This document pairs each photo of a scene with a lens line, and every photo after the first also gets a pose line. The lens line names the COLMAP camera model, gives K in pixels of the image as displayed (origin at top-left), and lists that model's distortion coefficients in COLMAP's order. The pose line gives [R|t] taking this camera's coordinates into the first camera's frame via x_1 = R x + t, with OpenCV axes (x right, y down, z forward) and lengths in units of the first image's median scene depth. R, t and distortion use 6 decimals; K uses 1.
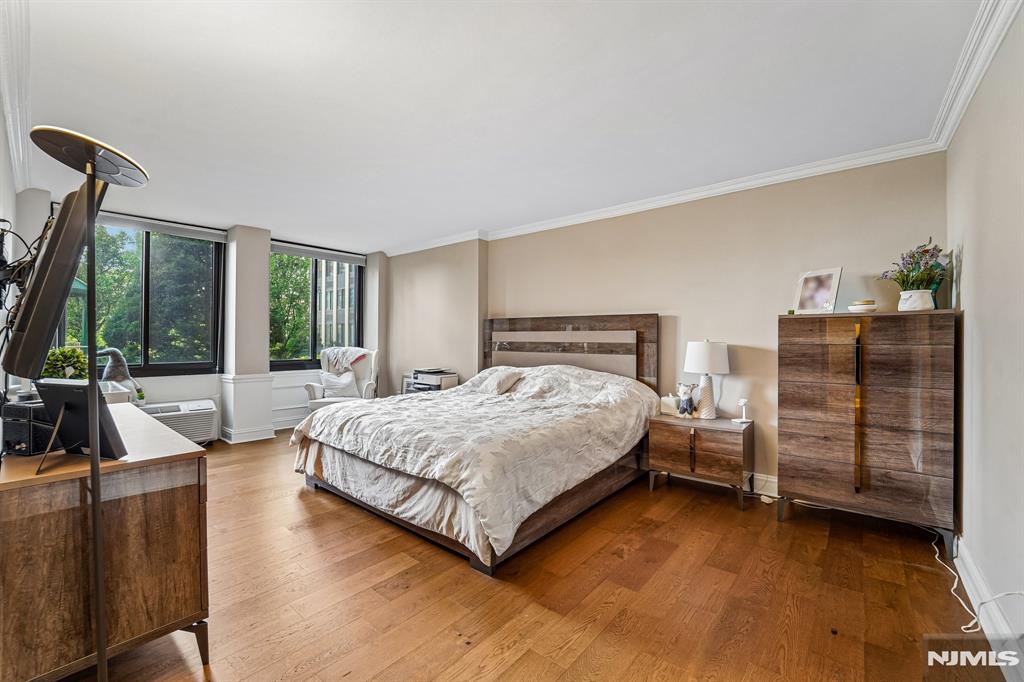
lens RADIAL K [[424.6, 0, 508.1], [0, 424.6, 339.3], [0, 0, 1]] dist [-0.012890, -0.000109]
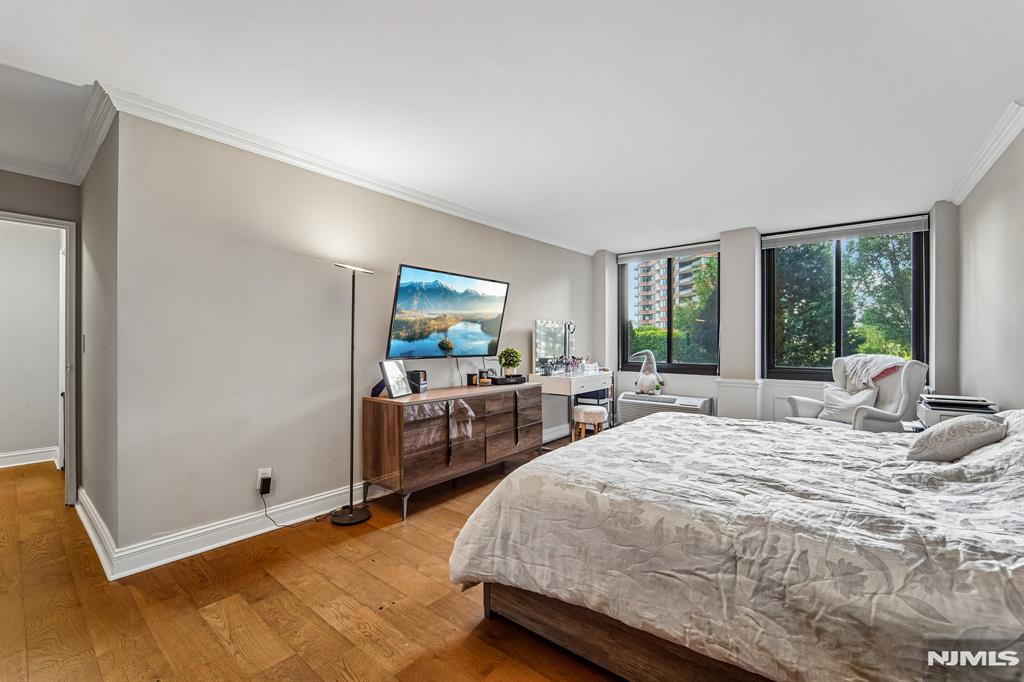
lens RADIAL K [[424.6, 0, 508.1], [0, 424.6, 339.3], [0, 0, 1]] dist [-0.012890, -0.000109]
pose [[0.024573, -0.008599, -0.999661, 0.341723], [-0.001689, 0.999961, -0.008643, -0.000229], [0.999697, 0.001901, 0.024558, 0.421983]]
